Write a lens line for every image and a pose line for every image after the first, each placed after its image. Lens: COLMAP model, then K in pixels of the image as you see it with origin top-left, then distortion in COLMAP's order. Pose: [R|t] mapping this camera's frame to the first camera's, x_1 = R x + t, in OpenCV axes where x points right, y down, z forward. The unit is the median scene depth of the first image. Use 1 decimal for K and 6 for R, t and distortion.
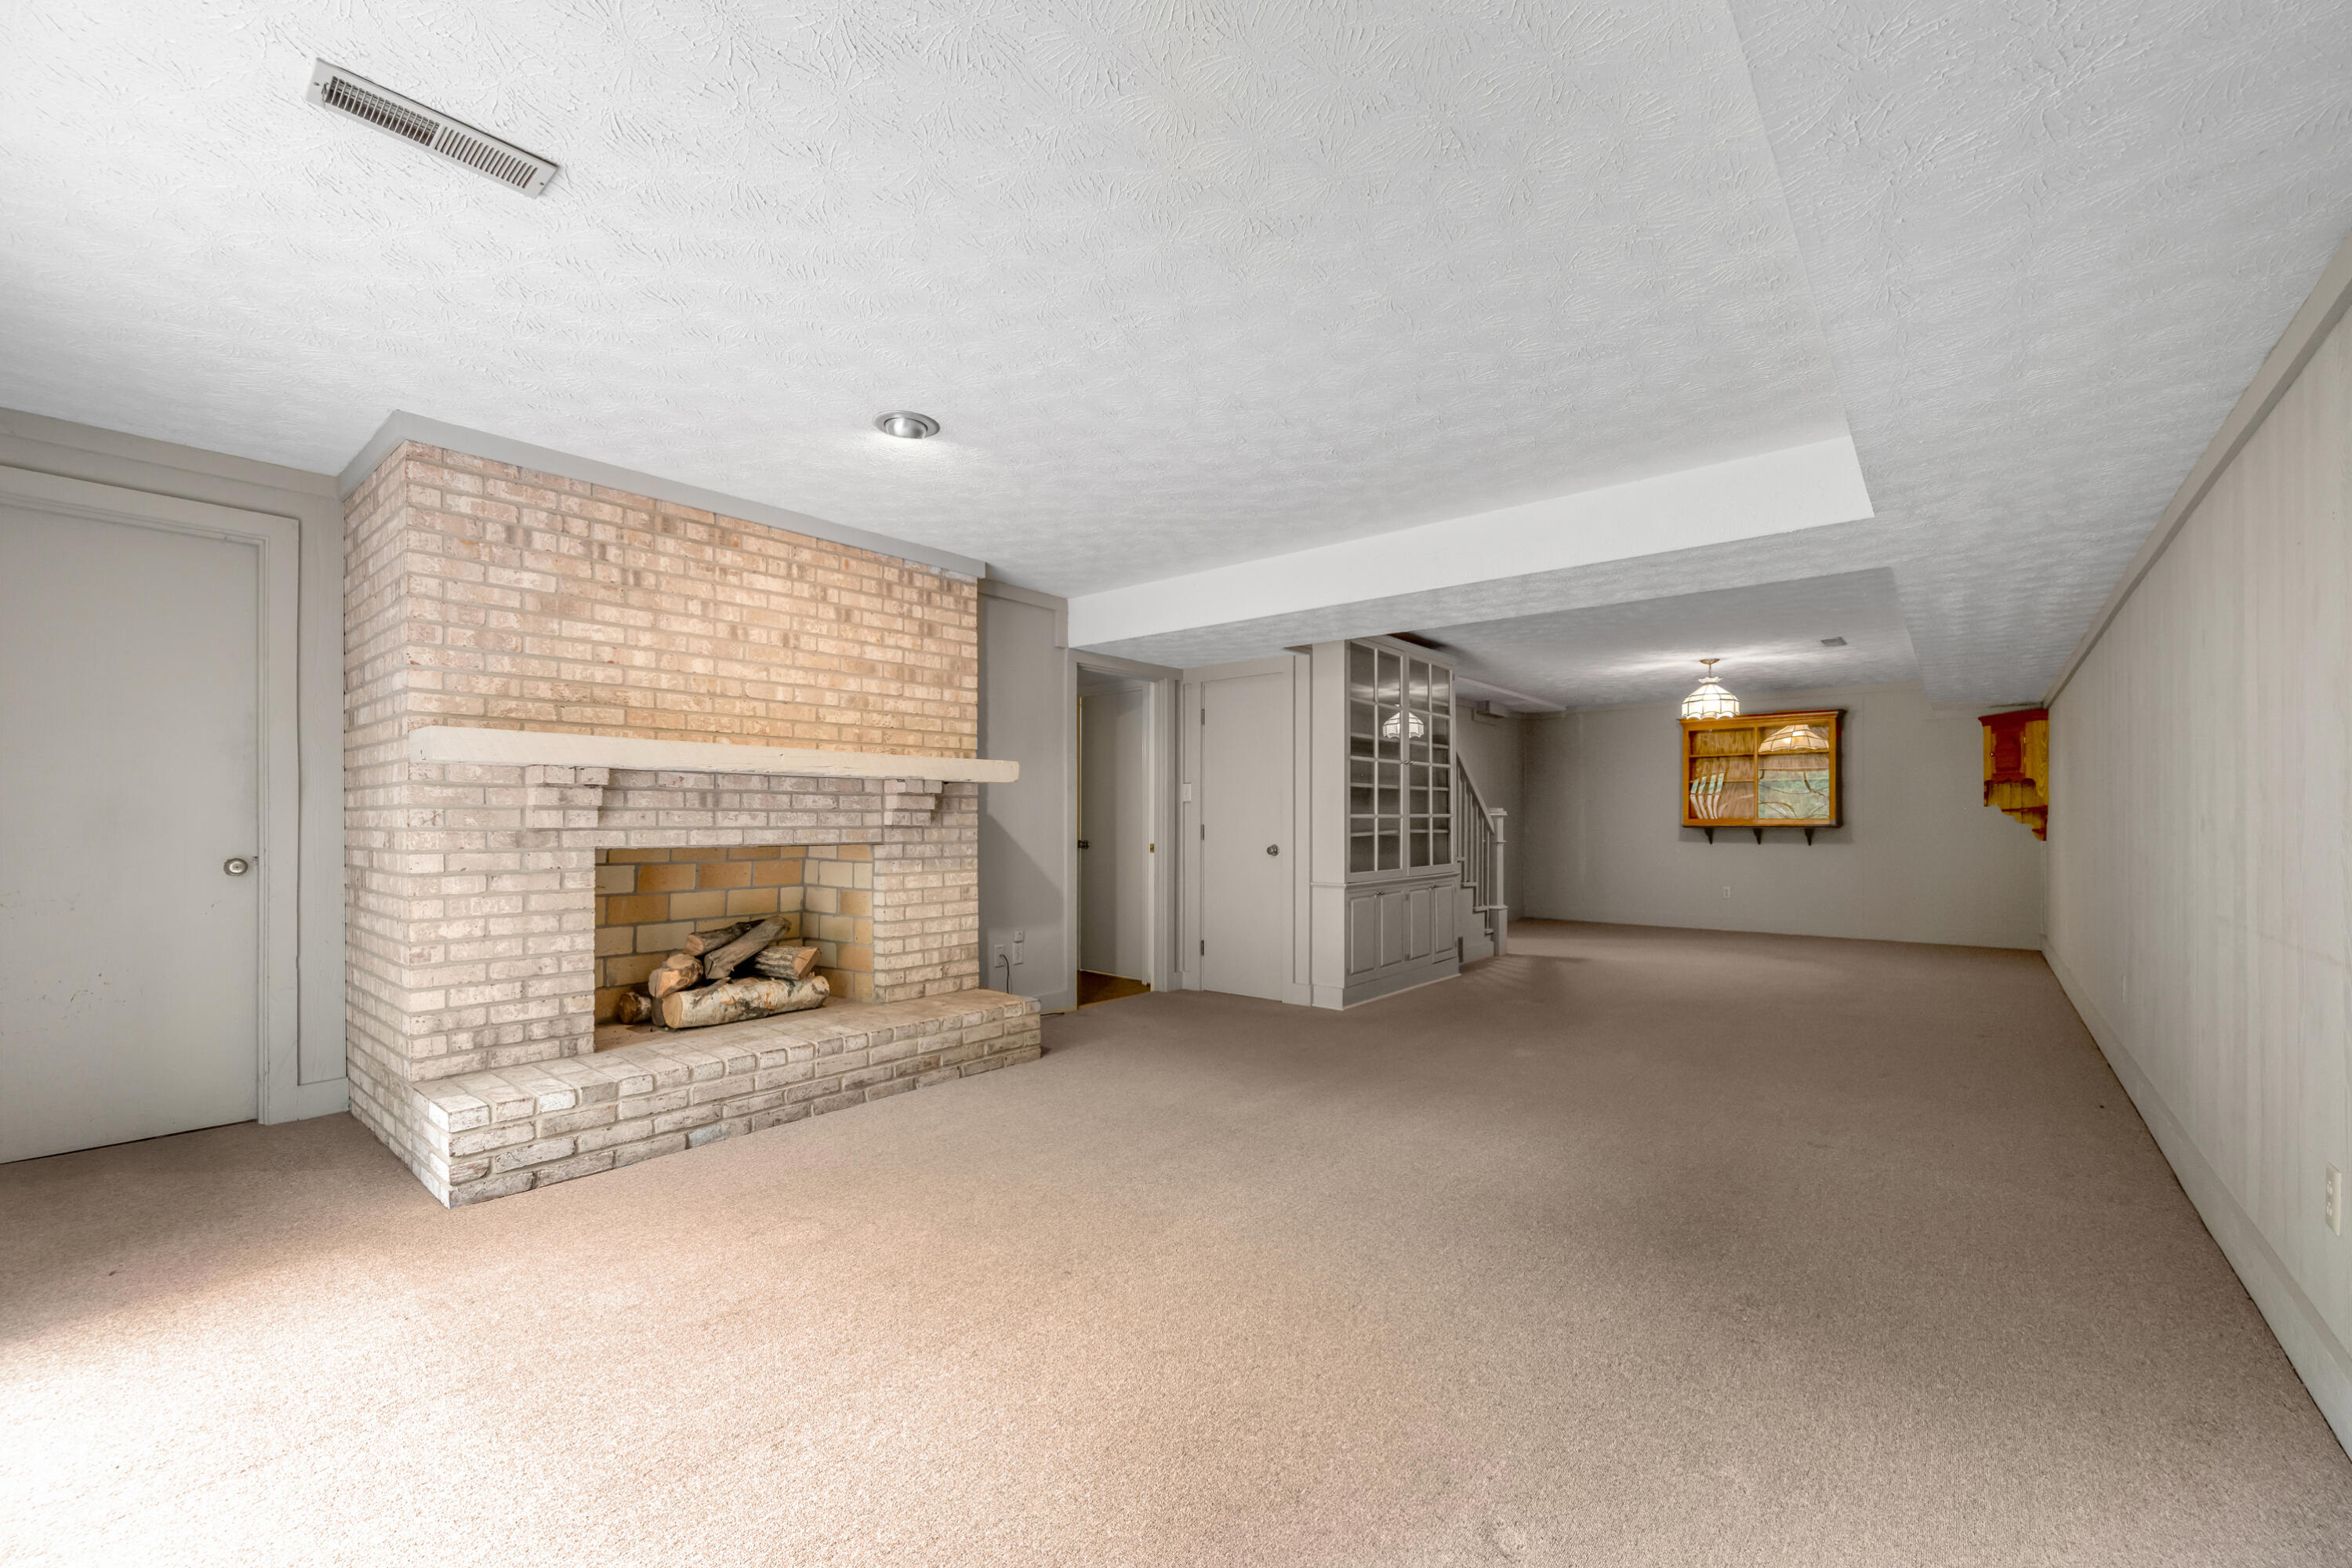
lens RADIAL K [[950.2, 0, 1175.9], [0, 950.2, 816.5], [0, 0, 1]] dist [-0.006970, 0.000390]
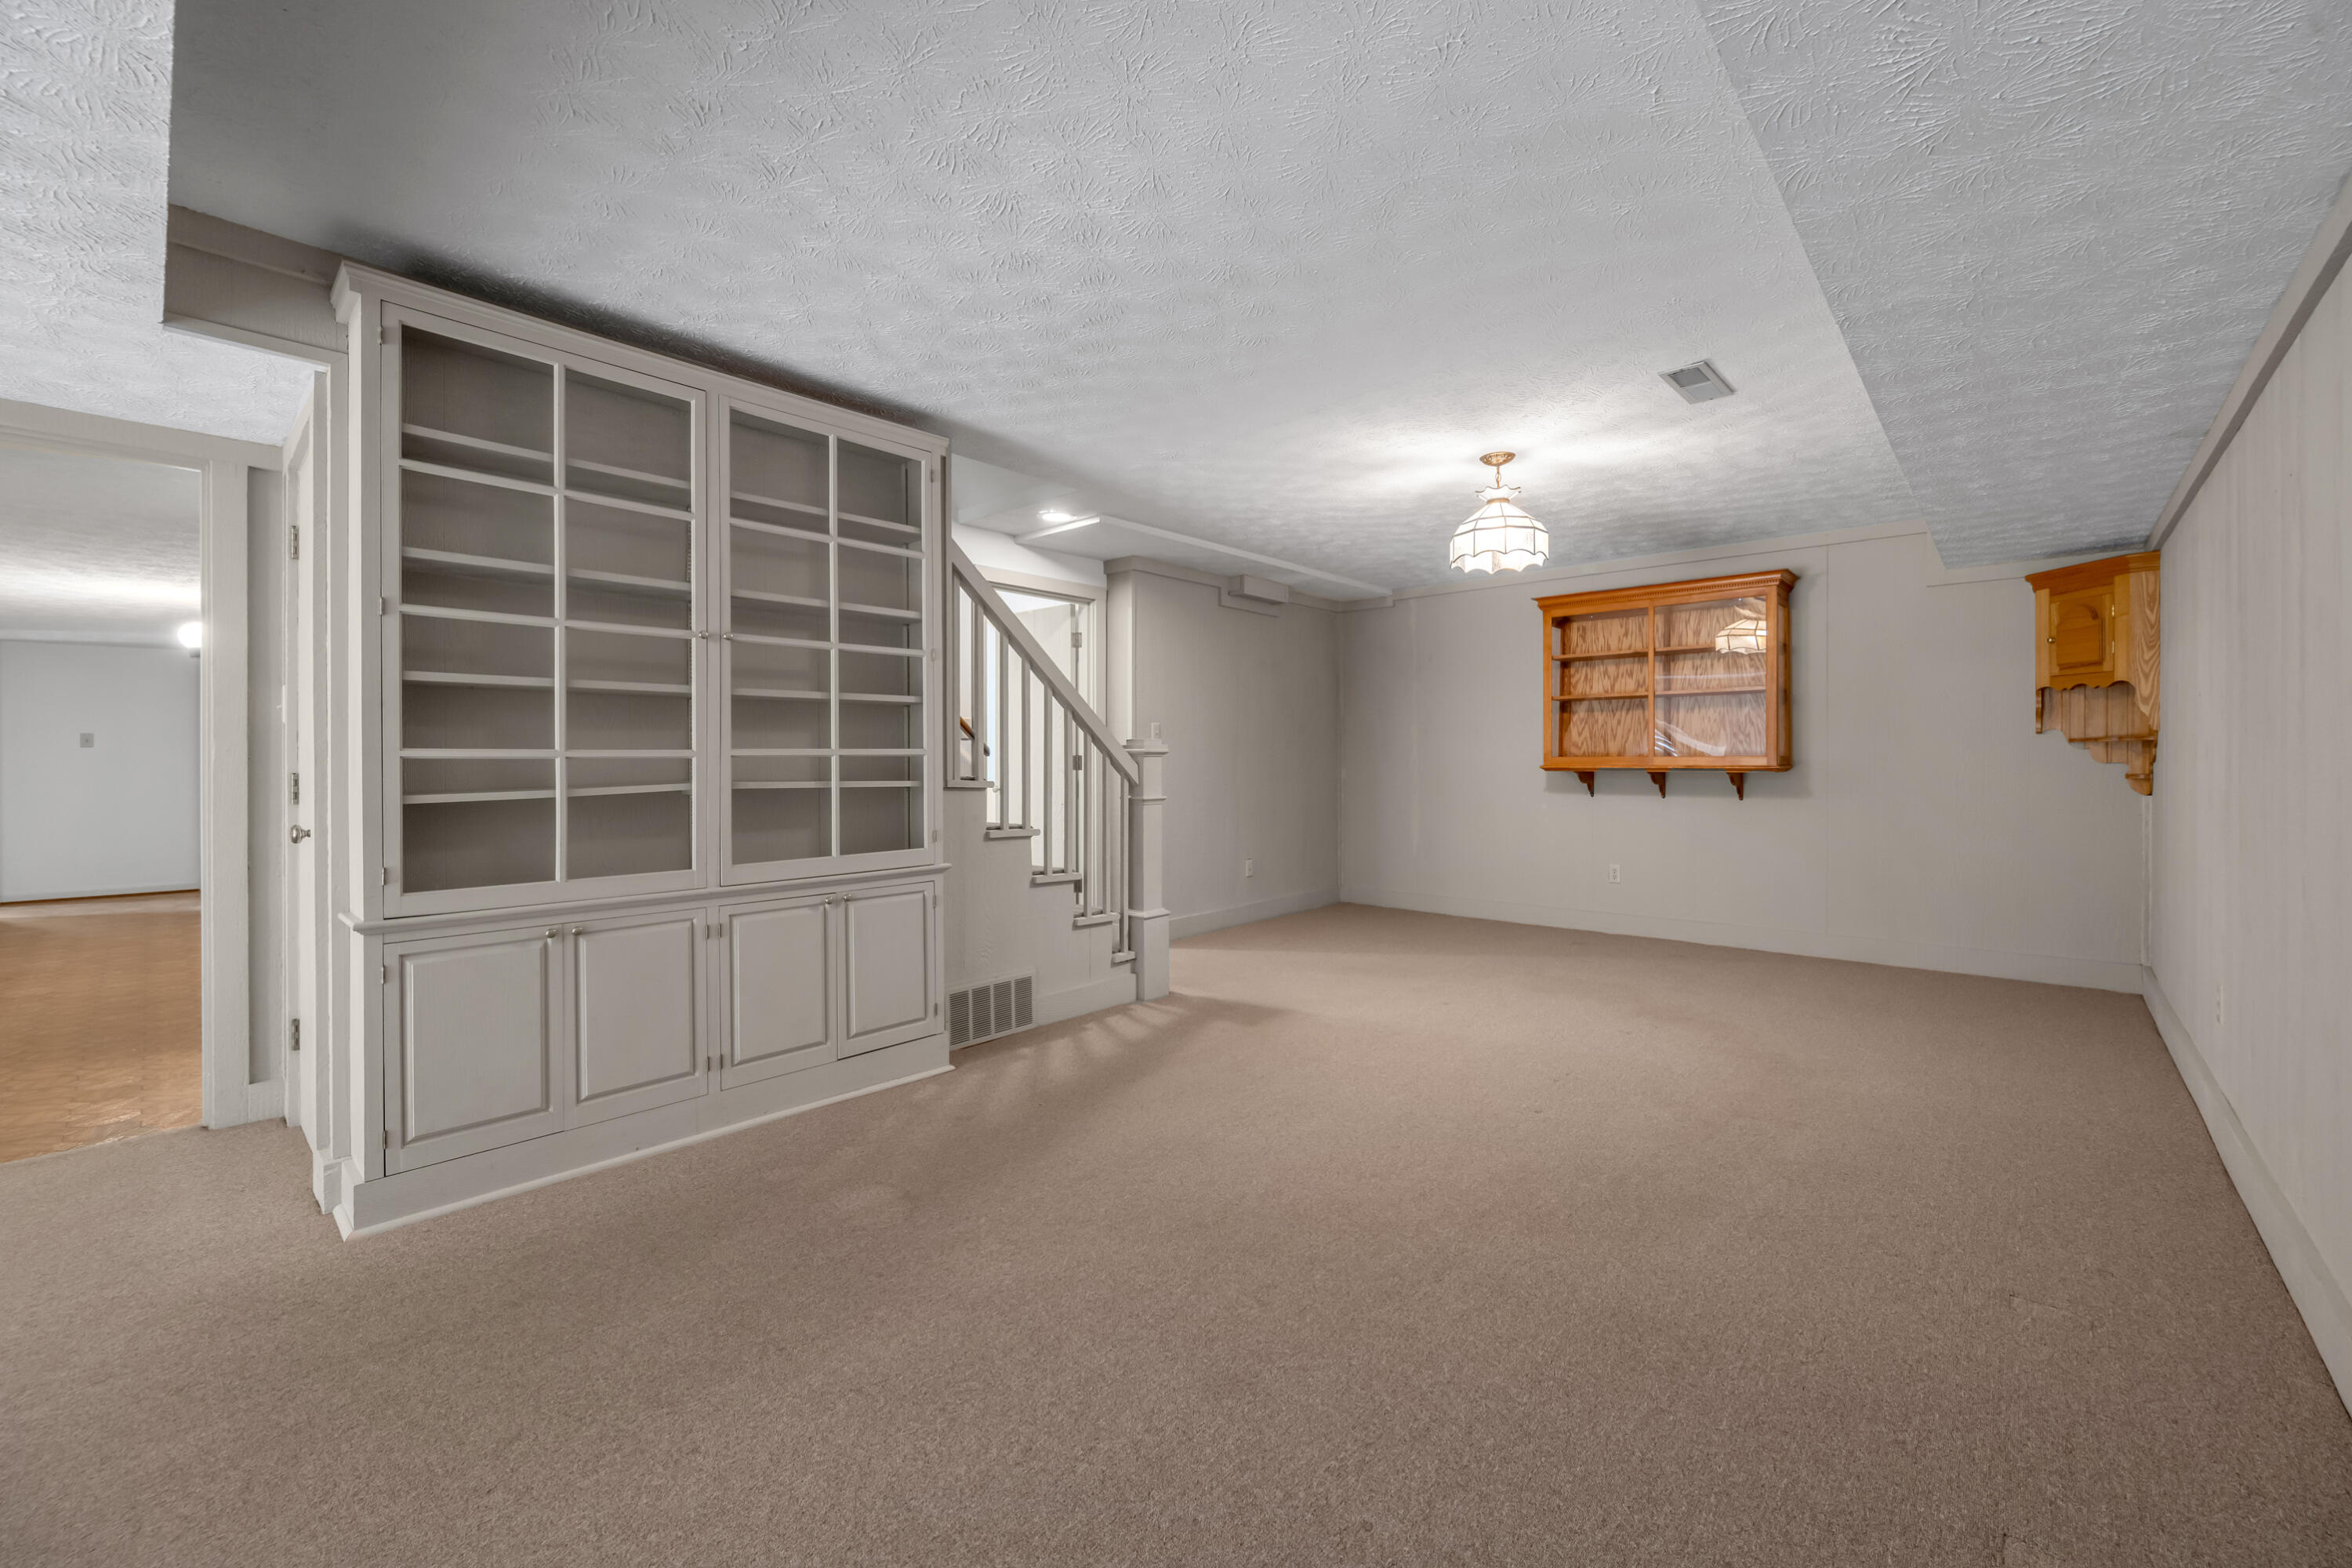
lens RADIAL K [[950.2, 0, 1177.4], [0, 950.2, 759.5], [0, 0, 1]] dist [-0.006970, 0.000390]
pose [[0.999174, -0.001808, -0.040608, 0.678865], [0.002036, 0.999982, 0.005573, 0.000597], [0.040597, -0.005651, 0.999160, 0.772438]]
